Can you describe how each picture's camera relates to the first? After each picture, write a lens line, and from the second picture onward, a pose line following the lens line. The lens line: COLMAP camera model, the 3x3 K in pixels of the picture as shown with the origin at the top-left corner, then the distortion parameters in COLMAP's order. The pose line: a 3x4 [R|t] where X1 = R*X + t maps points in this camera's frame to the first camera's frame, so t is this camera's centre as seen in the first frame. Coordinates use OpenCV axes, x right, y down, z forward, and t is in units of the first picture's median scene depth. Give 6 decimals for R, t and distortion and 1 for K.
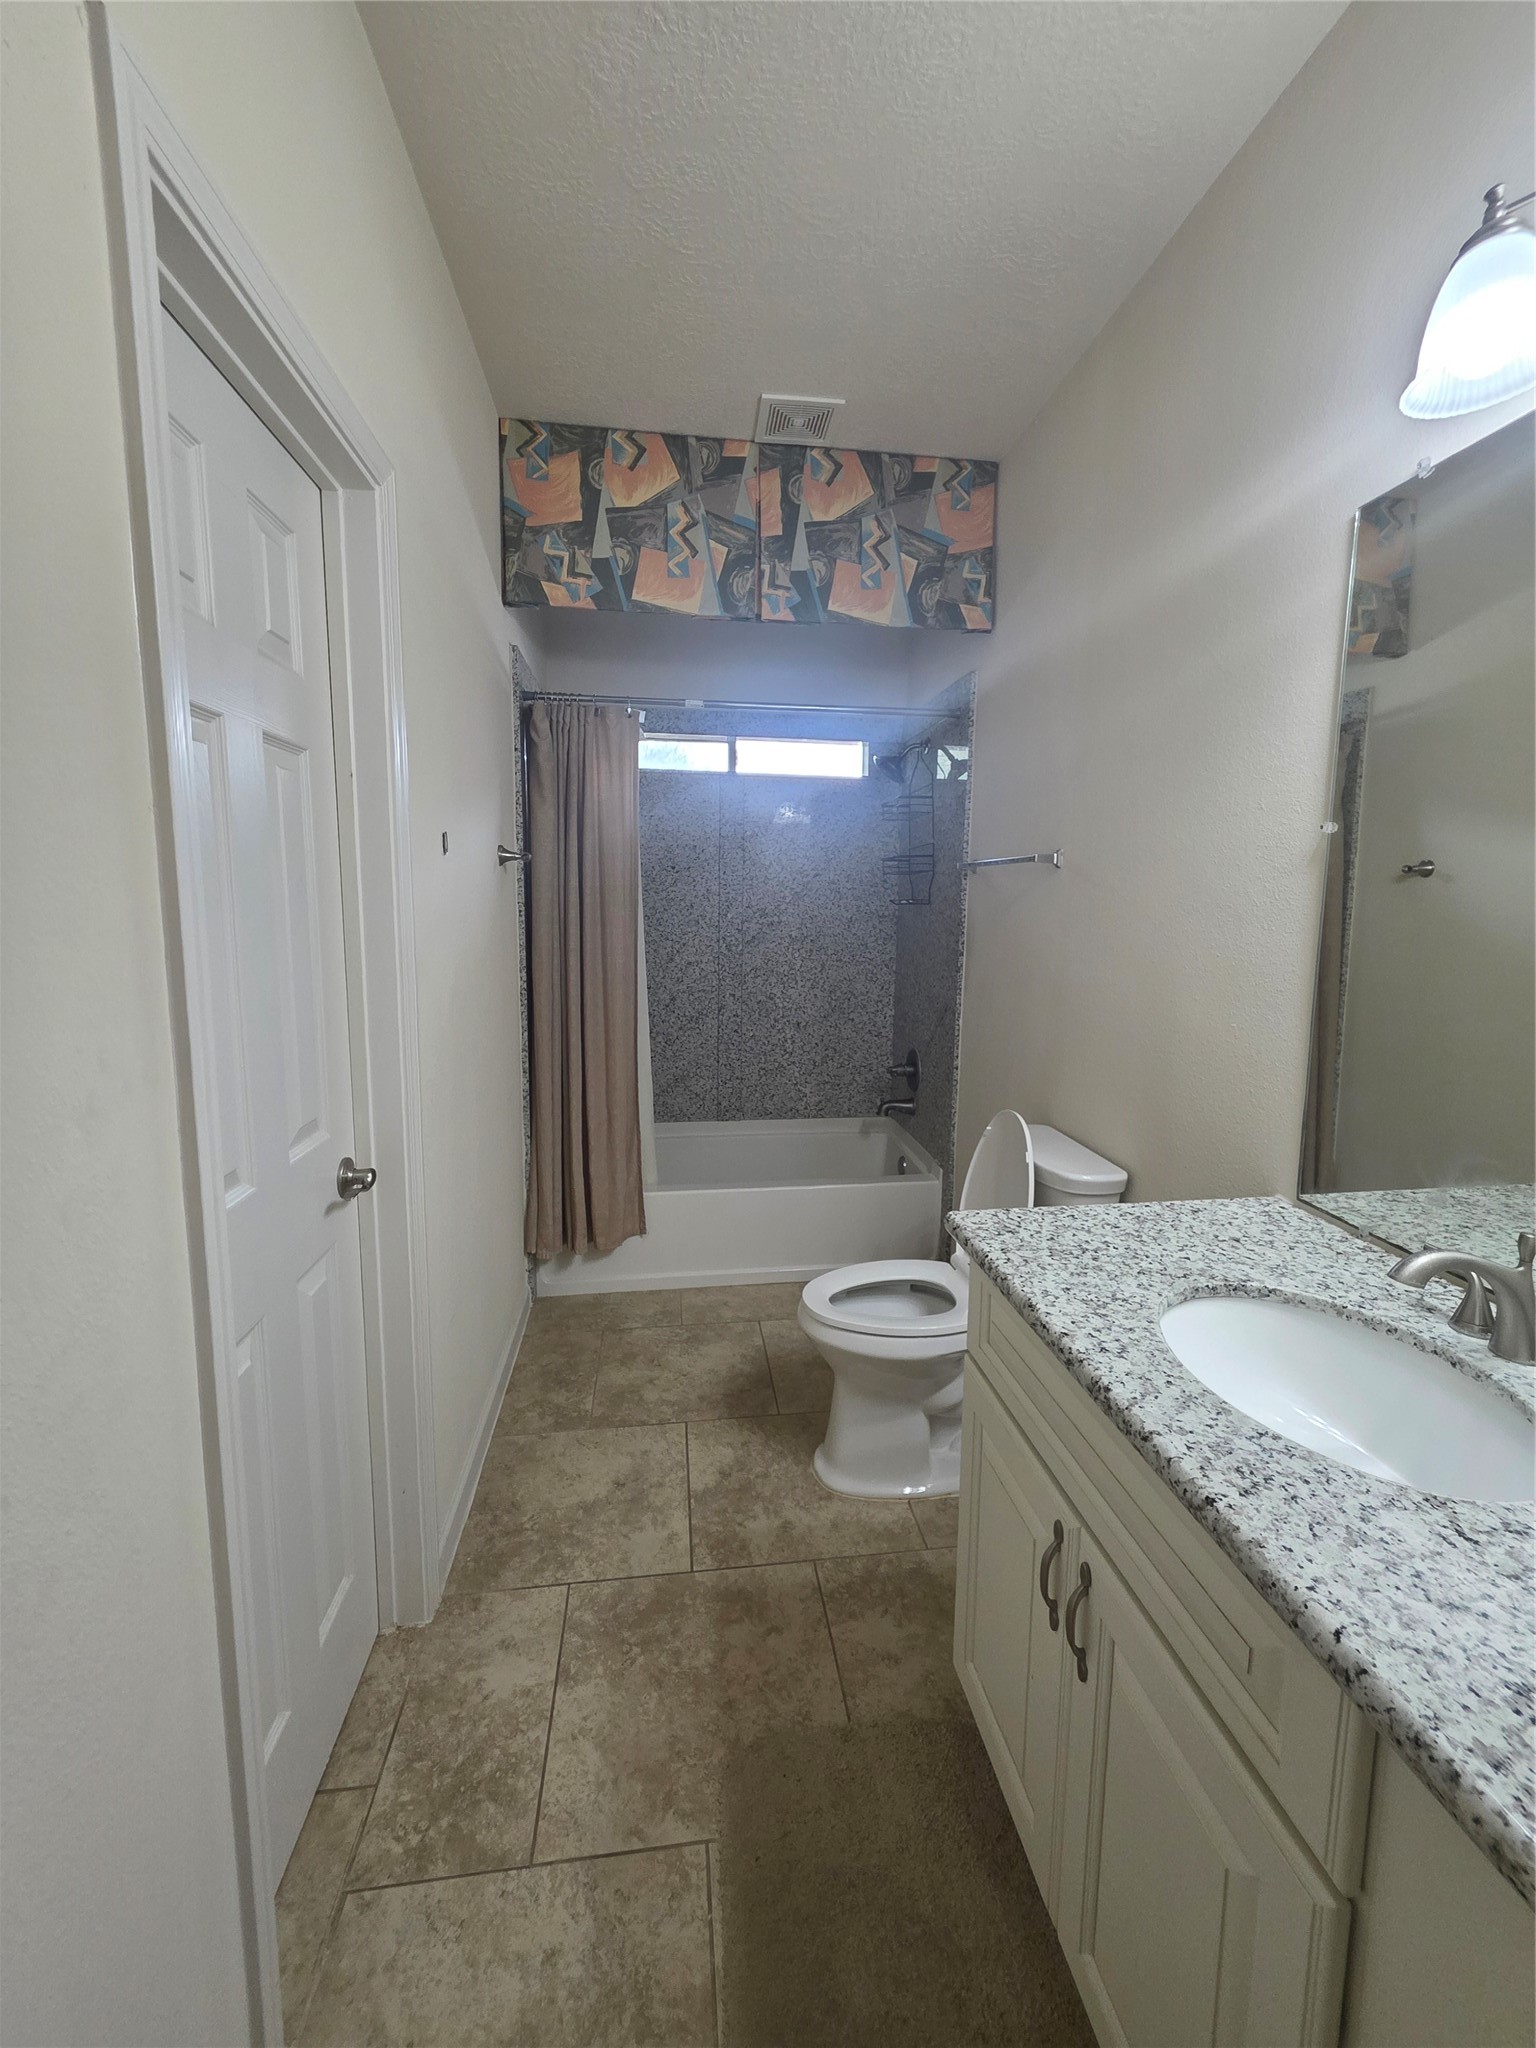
lens RADIAL K [[825.7, 0, 767.1], [0, 825.7, 1009.4], [0, 0, 1]] dist [0.000484, 0.000188]
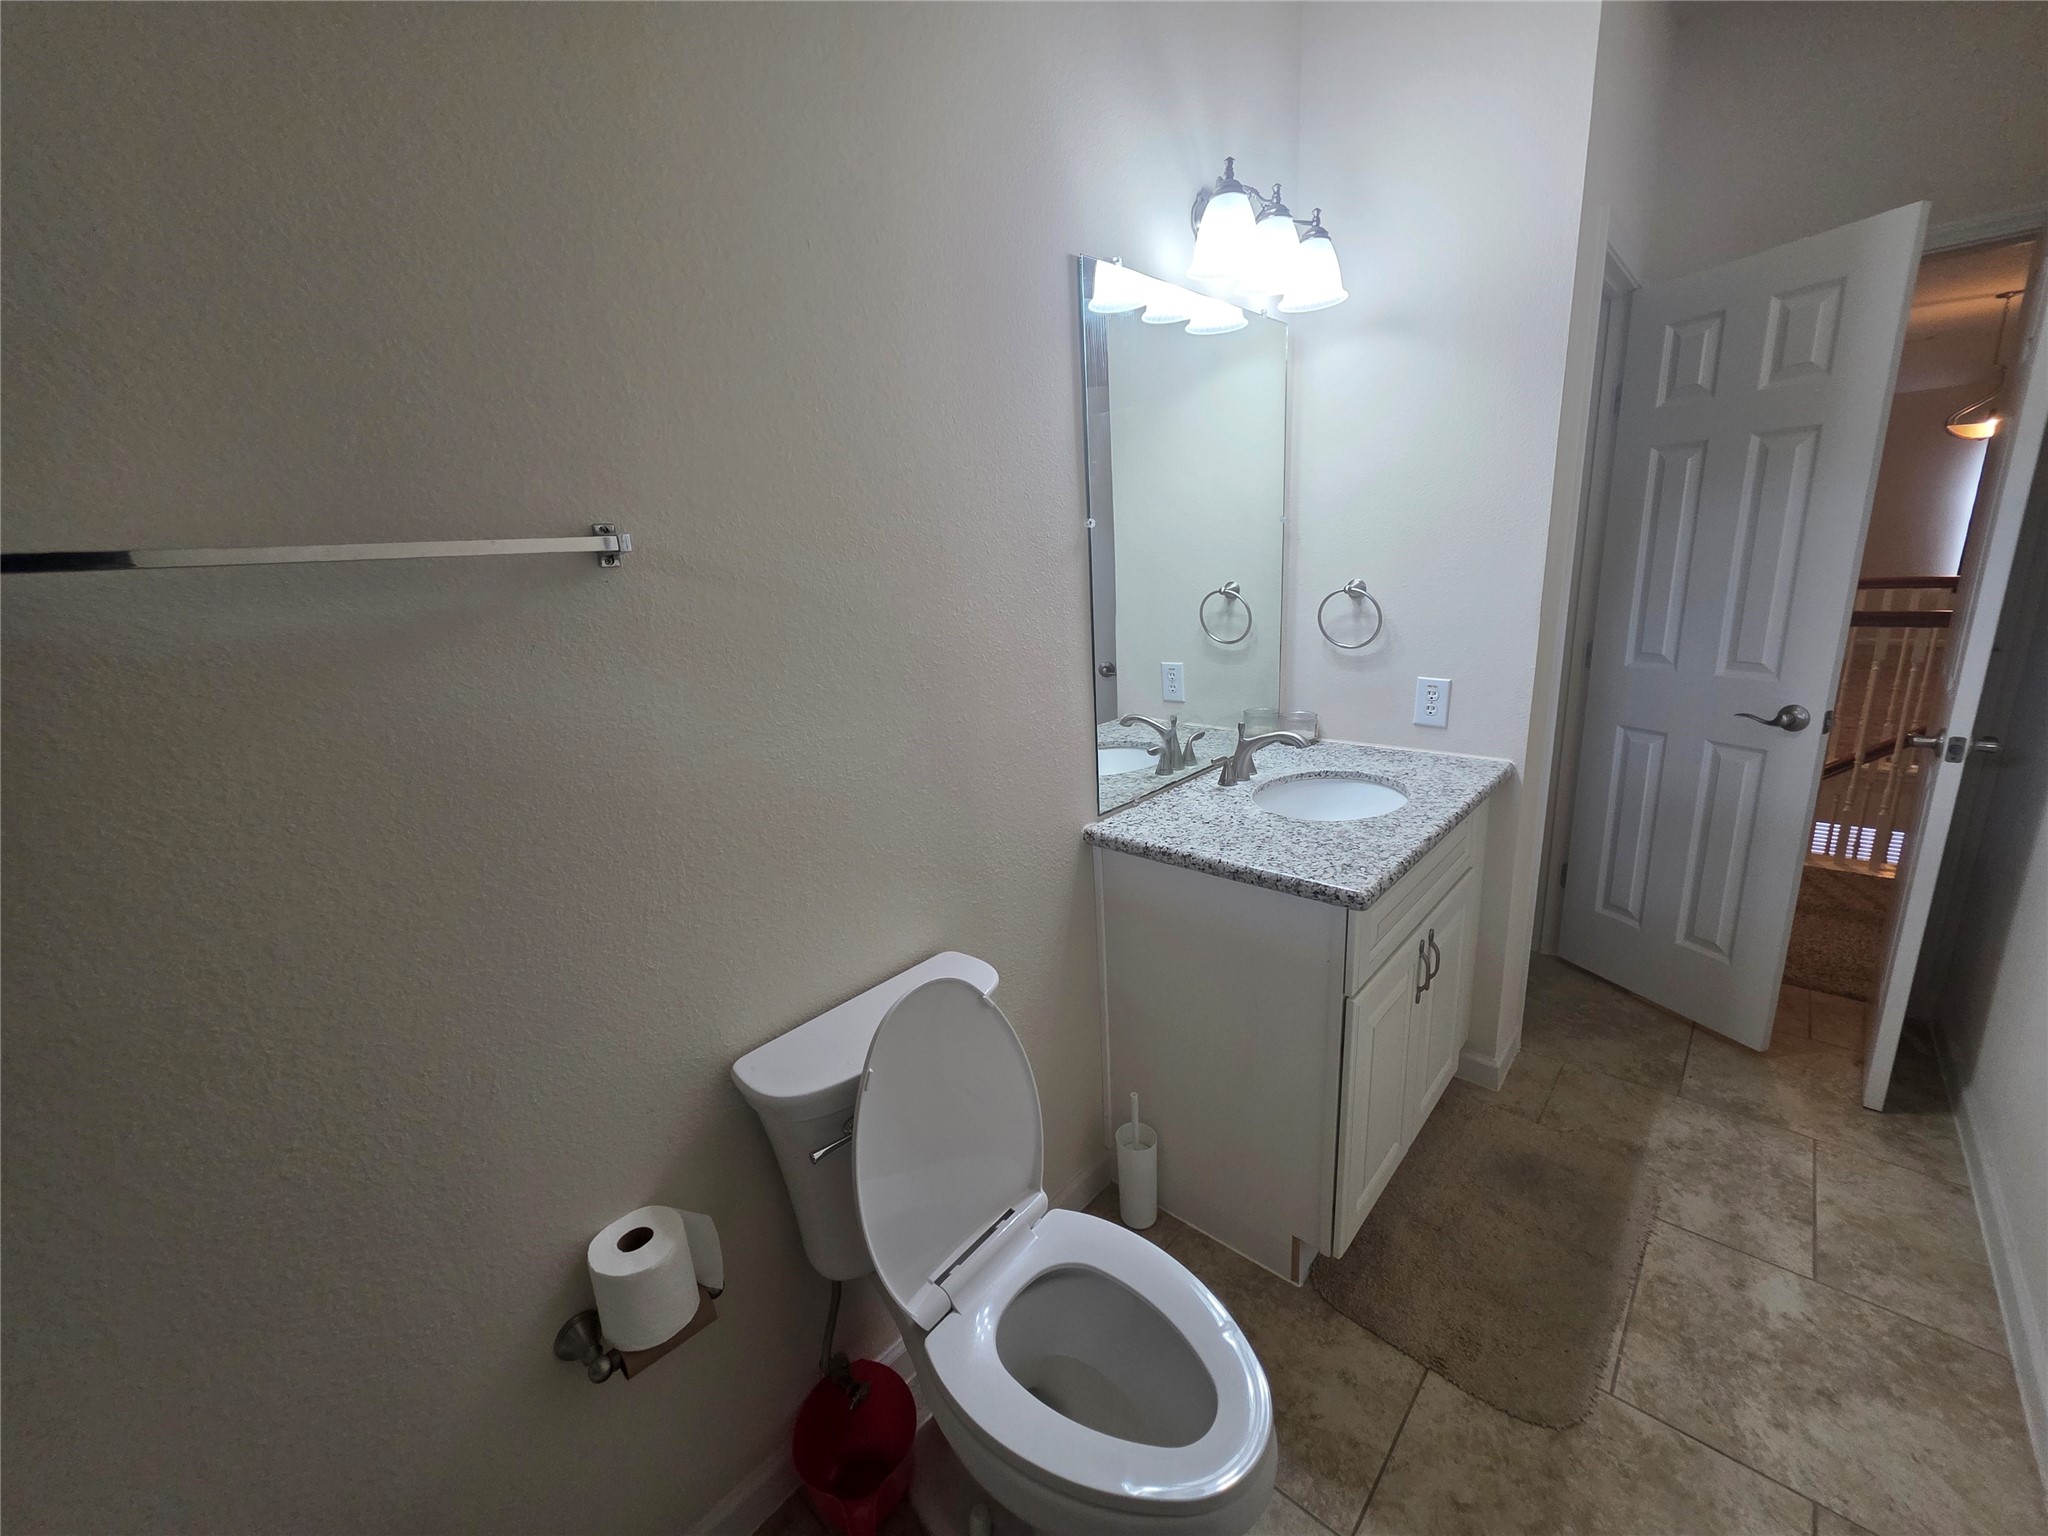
lens RADIAL K [[825.7, 0, 1022.6], [0, 825.7, 768.3], [0, 0, 1]] dist [0.000484, 0.000188]
pose [[-0.649535, -0.167804, 0.741583, -0.247922], [0.153497, 0.926320, 0.344050, -0.330424], [-0.744676, 0.337303, -0.575920, 1.975897]]
